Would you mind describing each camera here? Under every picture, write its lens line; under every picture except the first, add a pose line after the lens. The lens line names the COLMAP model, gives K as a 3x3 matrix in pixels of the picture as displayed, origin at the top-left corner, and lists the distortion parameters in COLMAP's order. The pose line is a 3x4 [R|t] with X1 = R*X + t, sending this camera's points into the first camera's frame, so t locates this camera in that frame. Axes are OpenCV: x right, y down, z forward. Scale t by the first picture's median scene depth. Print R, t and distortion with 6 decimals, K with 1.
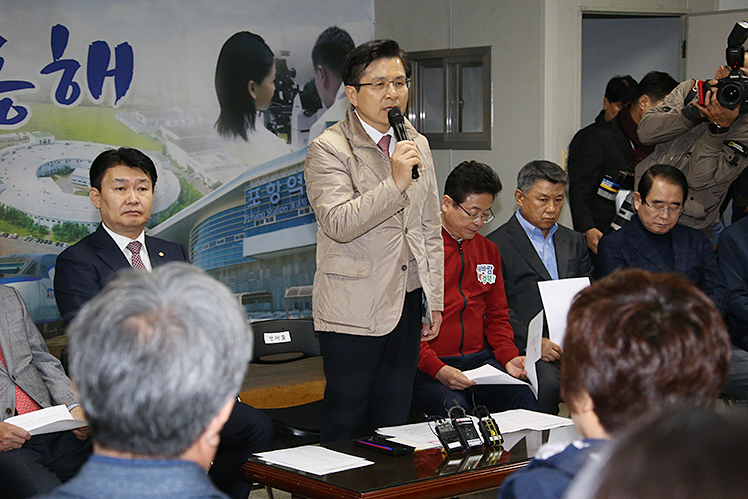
lens RADIAL K [[1637.0, 0, 377.8], [0, 1637.0, 245.7], [0, 0, 1]] dist [0.662532, 0.000000]
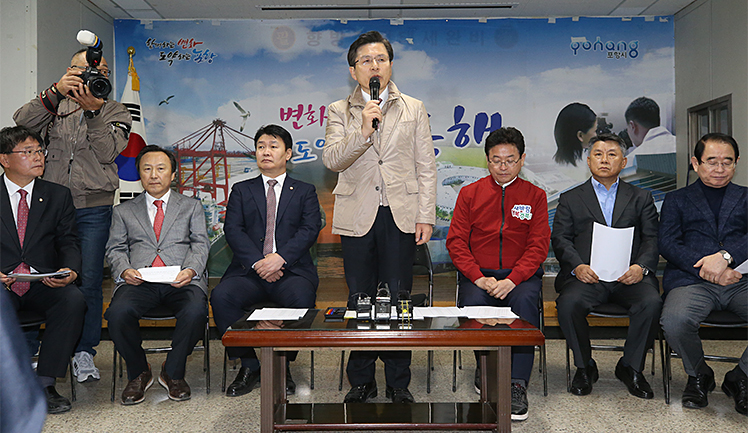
lens RADIAL K [[710.6, 0, 370.1], [0, 710.6, 195.2], [0, 0, 1]] dist [0.026071, 0.000000]
pose [[0.745262, -0.016469, -0.666569, 0.260671], [-0.060544, 0.993894, -0.092247, 0.047426], [0.664018, 0.109105, 0.739714, 0.348995]]
